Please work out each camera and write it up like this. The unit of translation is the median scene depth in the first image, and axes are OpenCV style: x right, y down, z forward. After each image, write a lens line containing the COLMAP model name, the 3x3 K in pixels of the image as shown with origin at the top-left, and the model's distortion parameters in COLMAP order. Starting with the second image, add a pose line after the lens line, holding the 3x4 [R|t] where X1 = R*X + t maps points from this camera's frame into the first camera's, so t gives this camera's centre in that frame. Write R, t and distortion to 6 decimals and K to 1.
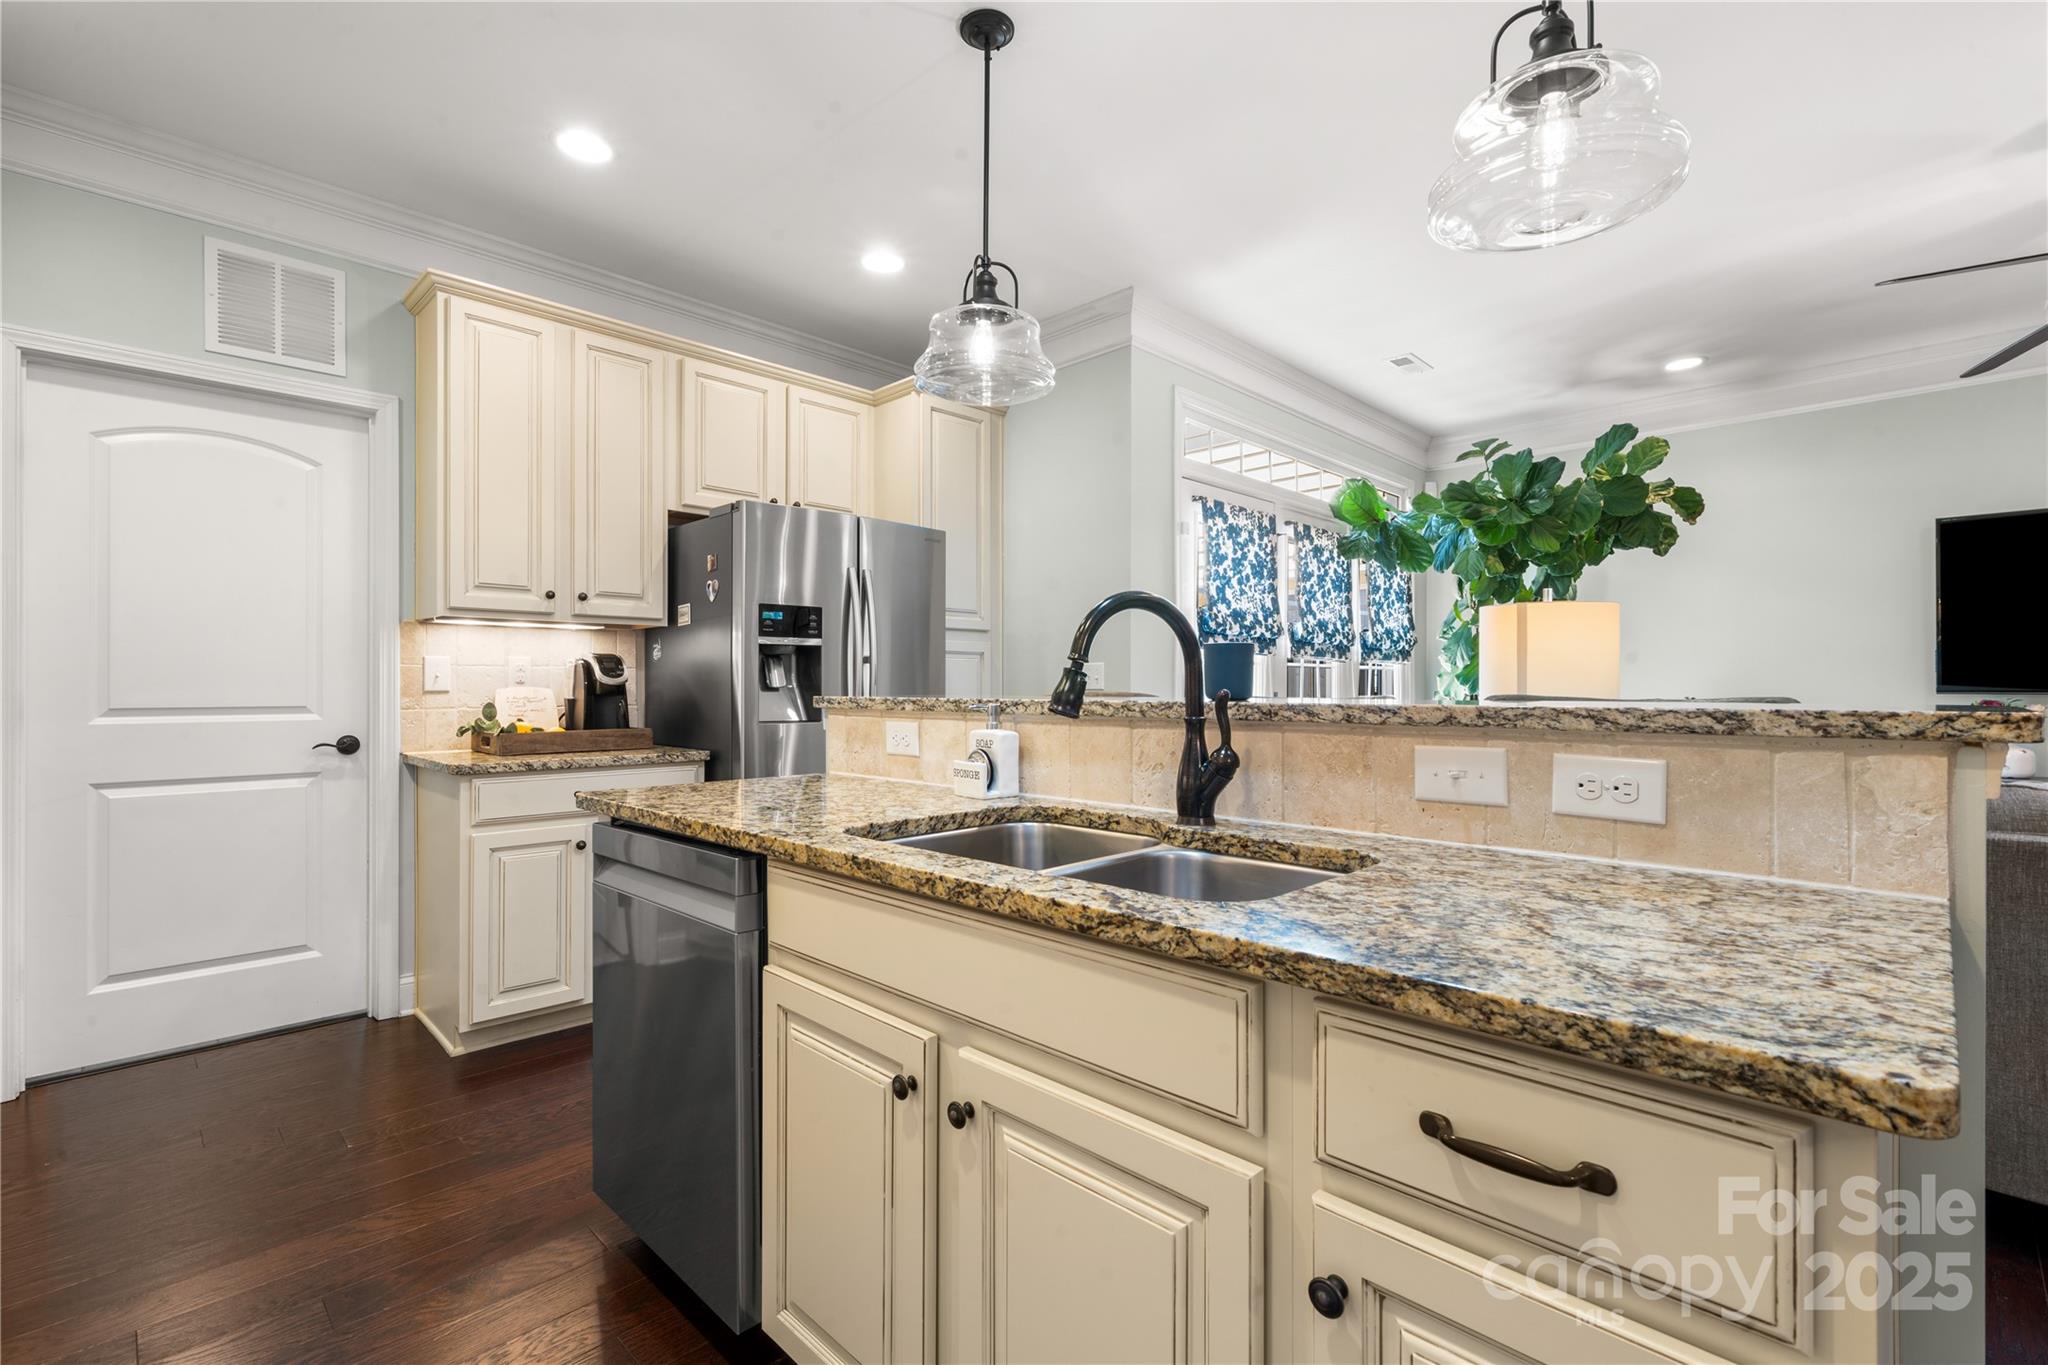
lens RADIAL K [[915.9, 0, 1024.4], [0, 915.9, 685.3], [0, 0, 1]] dist [-0.002333, -0.000270]
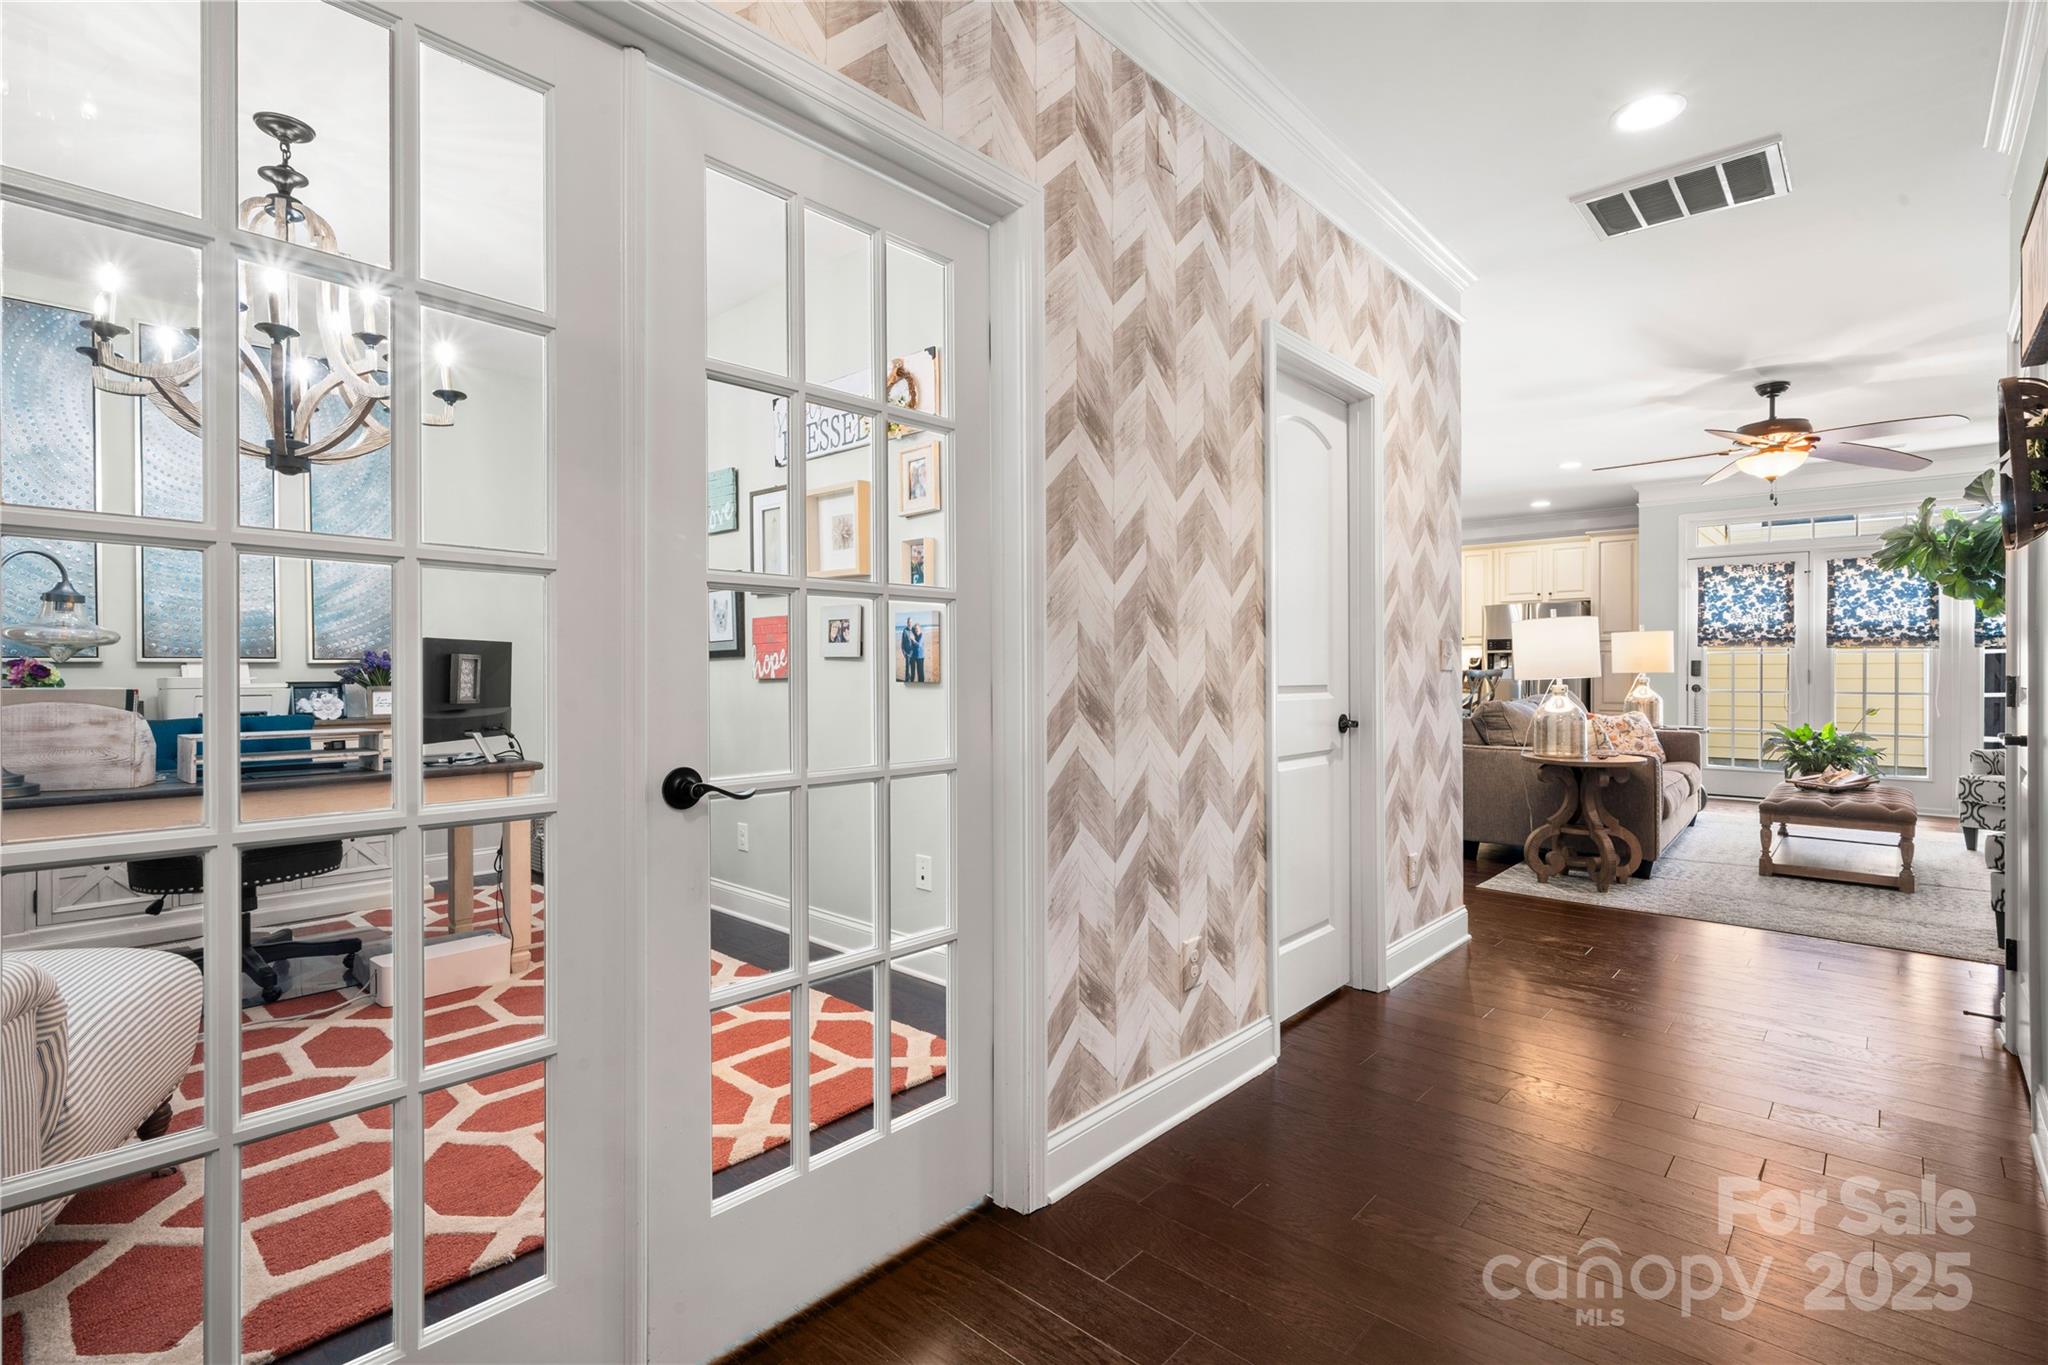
lens RADIAL K [[957.7, 0, 1014.0], [0, 957.7, 672.7], [0, 0, 1]] dist [0.000668, 0.000390]
pose [[0.040585, 0.002974, -0.999172, 2.053627], [0.002081, 0.999993, 0.003061, 0.004774], [0.999174, -0.002204, 0.040579, -0.494135]]
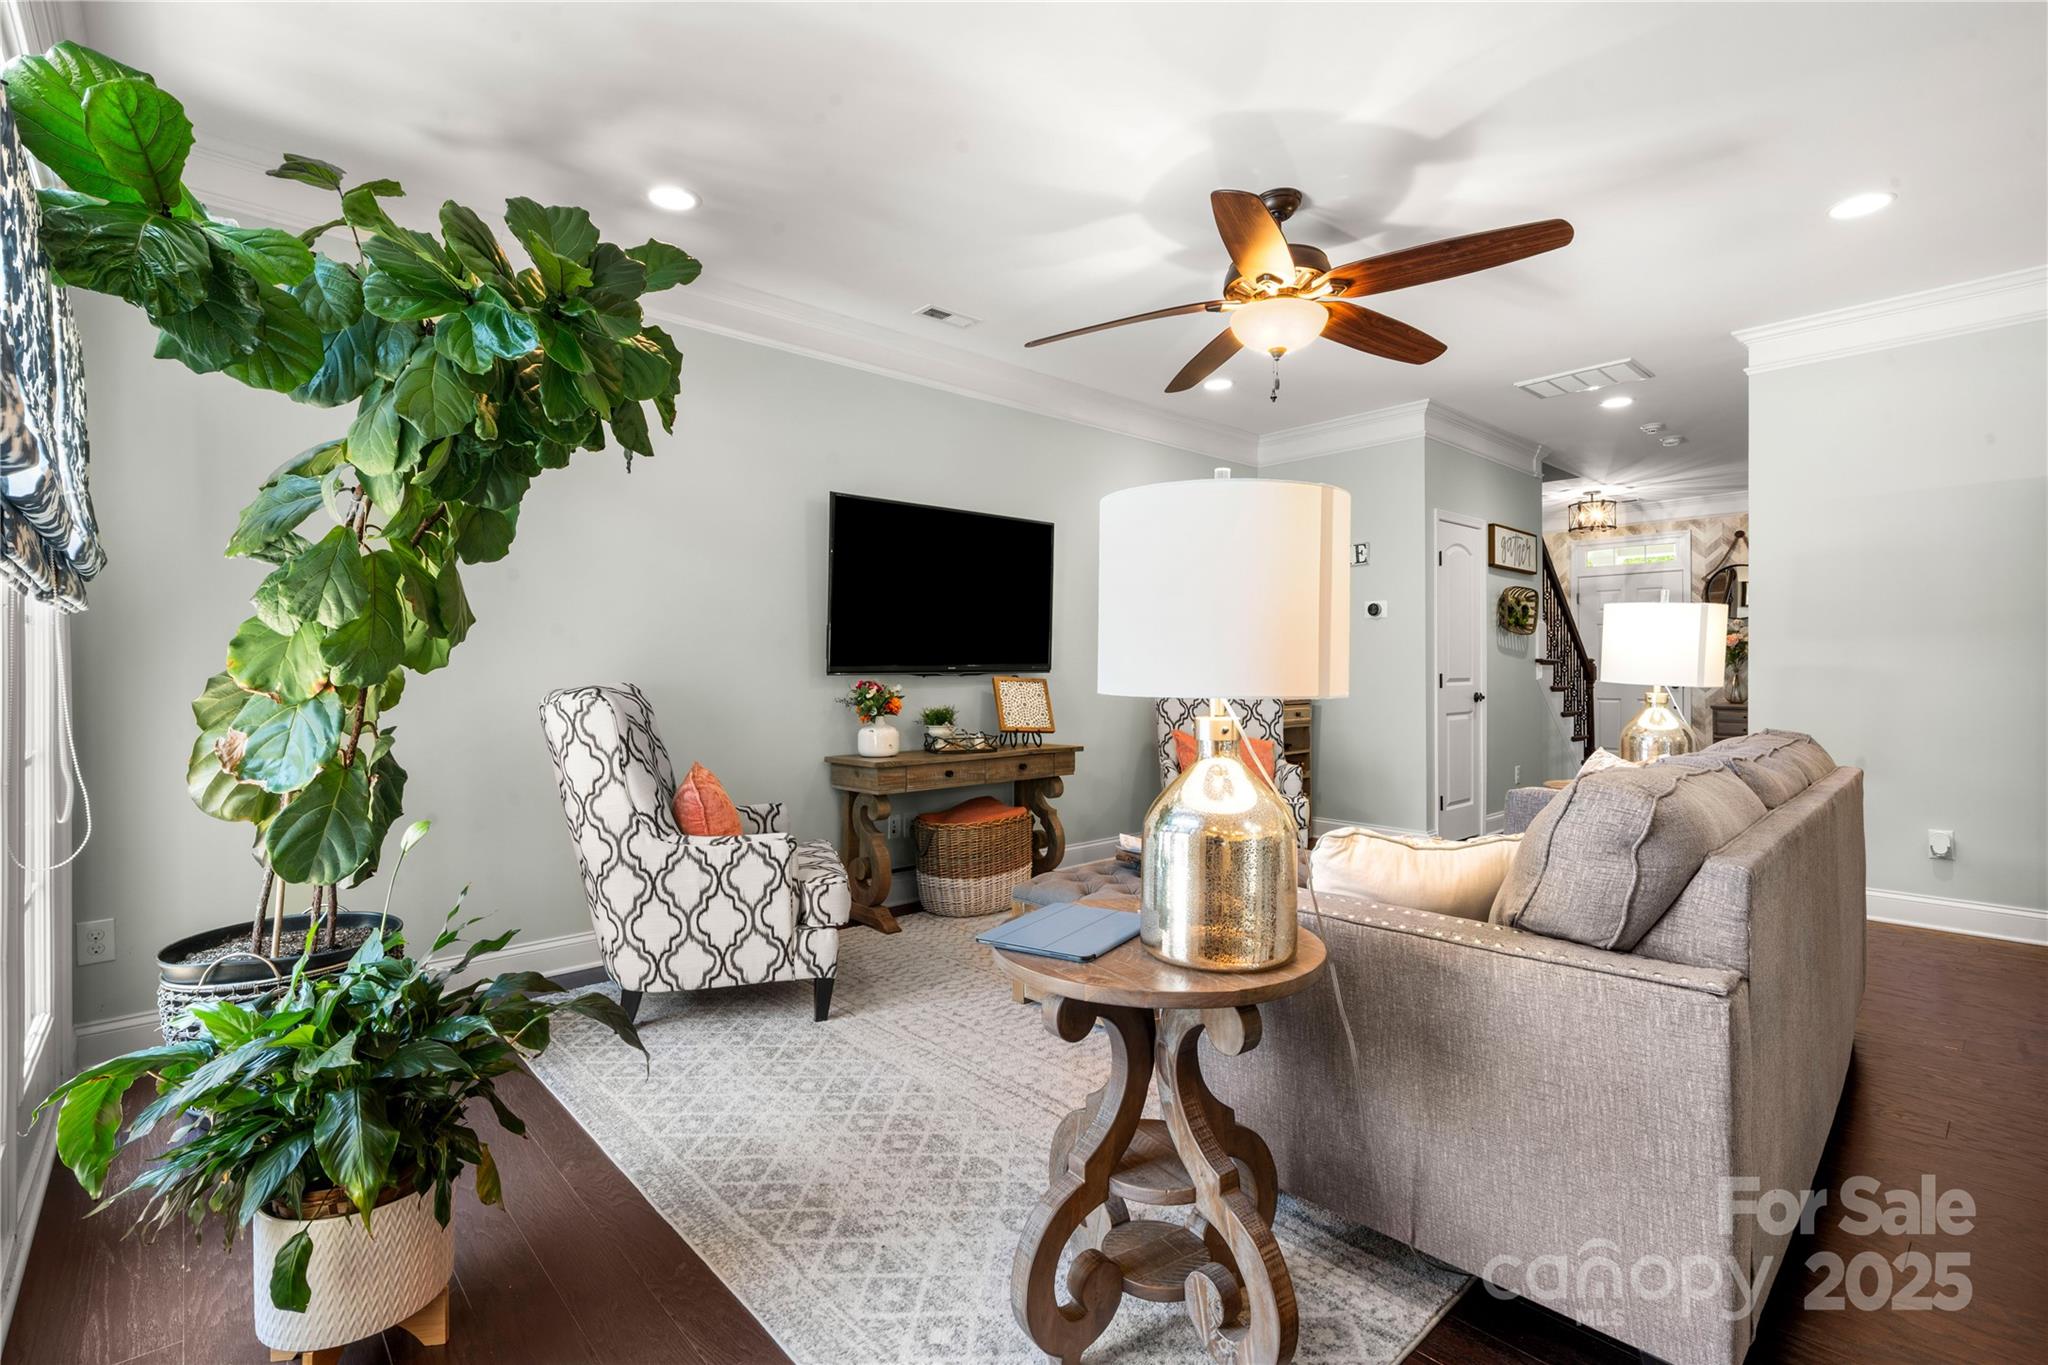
lens RADIAL K [[933.2, 0, 1021.6], [0, 933.2, 664.4], [0, 0, 1]] dist [0.000831, 0.000041]
pose [[0.051877, 0.002280, 0.998651, 0.038623], [-0.000324, 0.999997, -0.002267, 0.000321], [-0.998653, -0.000206, 0.051878, 0.746637]]
